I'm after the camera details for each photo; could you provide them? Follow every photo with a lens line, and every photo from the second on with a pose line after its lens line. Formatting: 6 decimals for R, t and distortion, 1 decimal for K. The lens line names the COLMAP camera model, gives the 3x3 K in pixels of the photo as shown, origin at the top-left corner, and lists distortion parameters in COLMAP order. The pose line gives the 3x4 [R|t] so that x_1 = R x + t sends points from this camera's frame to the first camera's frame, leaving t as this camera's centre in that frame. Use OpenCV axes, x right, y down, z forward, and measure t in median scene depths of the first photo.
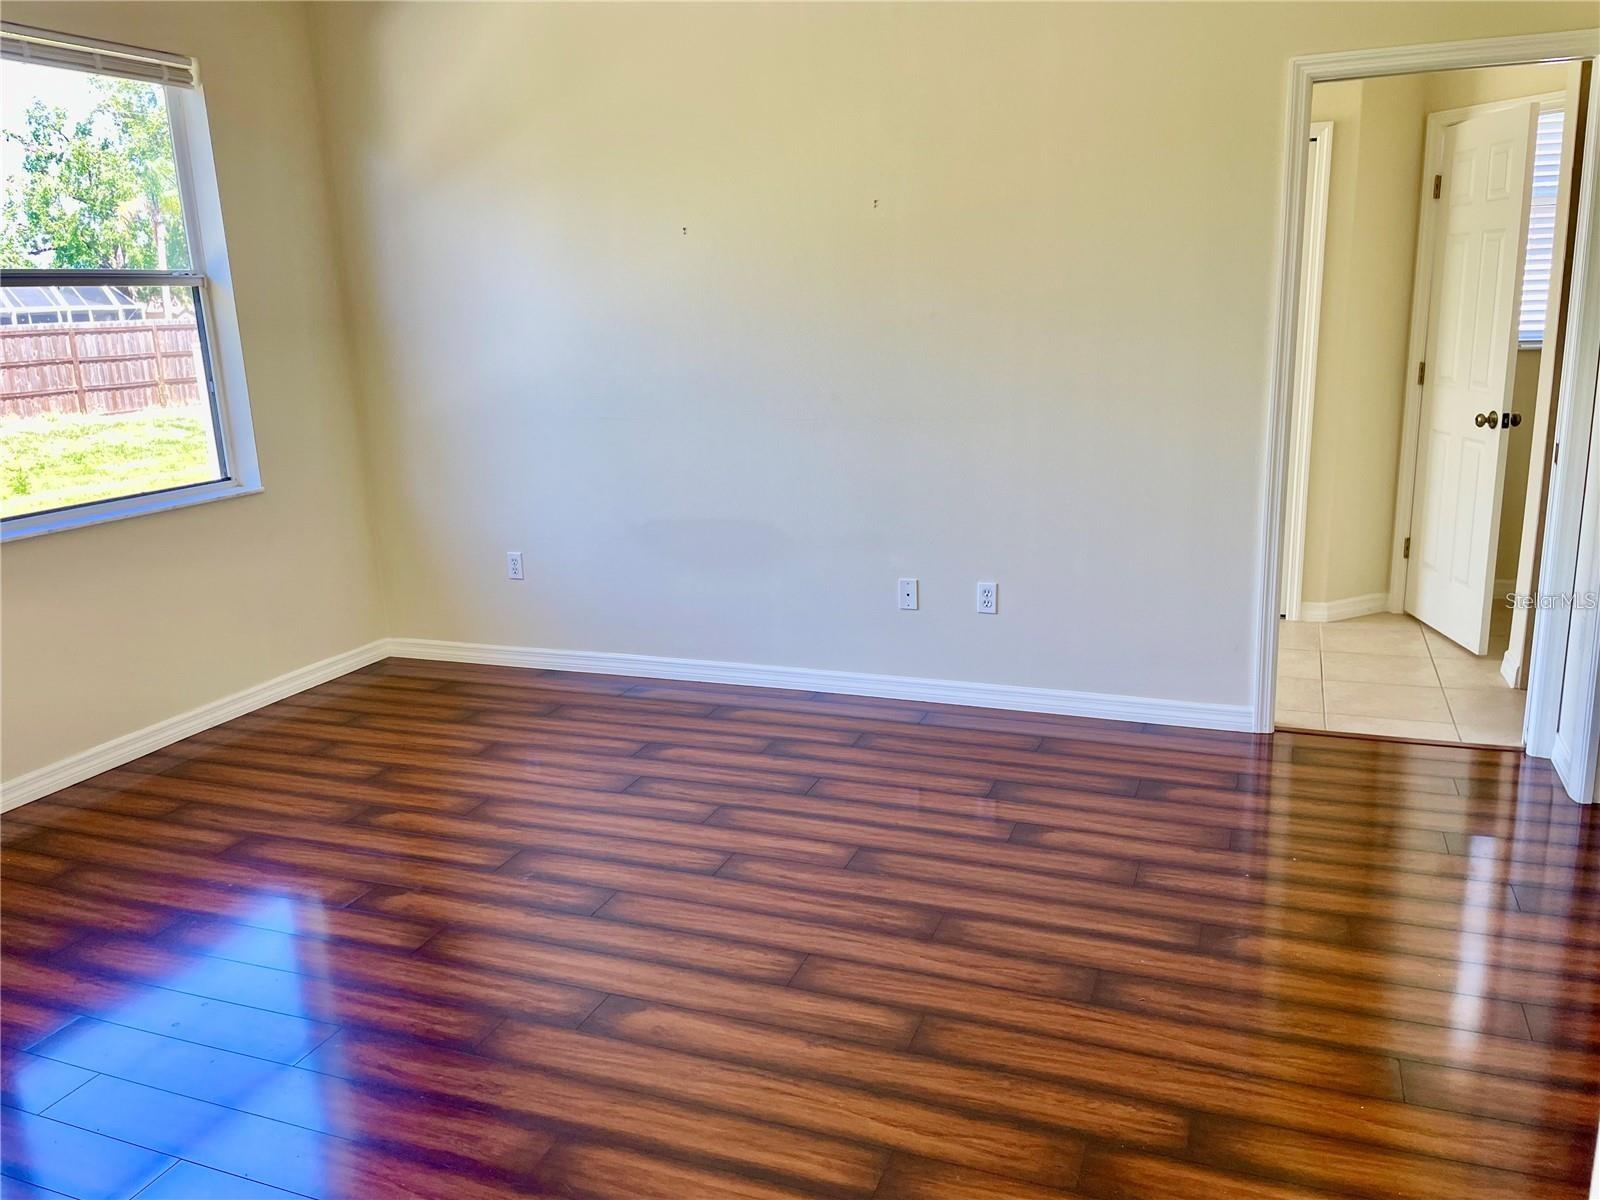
lens RADIAL K [[1210.6, 0, 809.0], [0, 1210.6, 598.4], [0, 0, 1]] dist [0.063232, -0.073935]
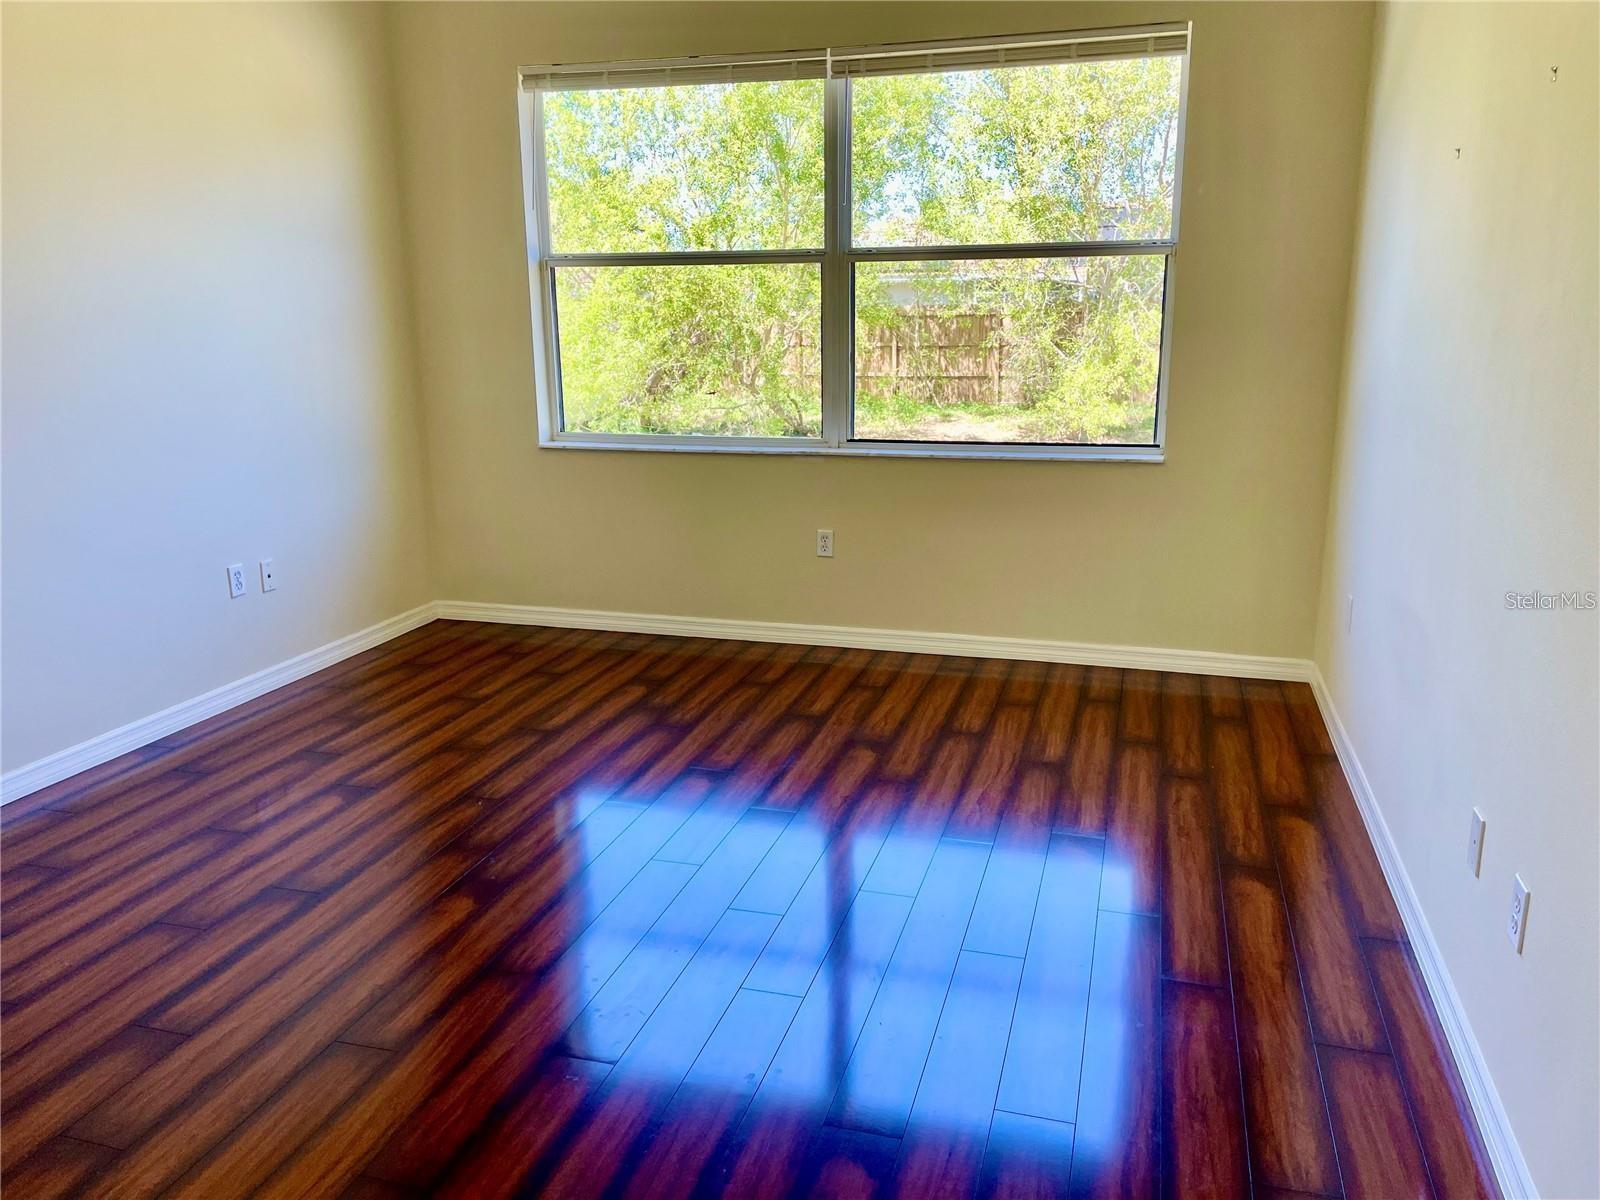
lens RADIAL K [[1210.6, 0, 810.7], [0, 1210.6, 606.5], [0, 0, 1]] dist [0.063232, -0.073935]
pose [[0.098266, 0.270528, -0.957684, 0.593322], [-0.227050, 0.943054, 0.243099, -0.178960], [0.968913, 0.193554, 0.154093, 0.693984]]
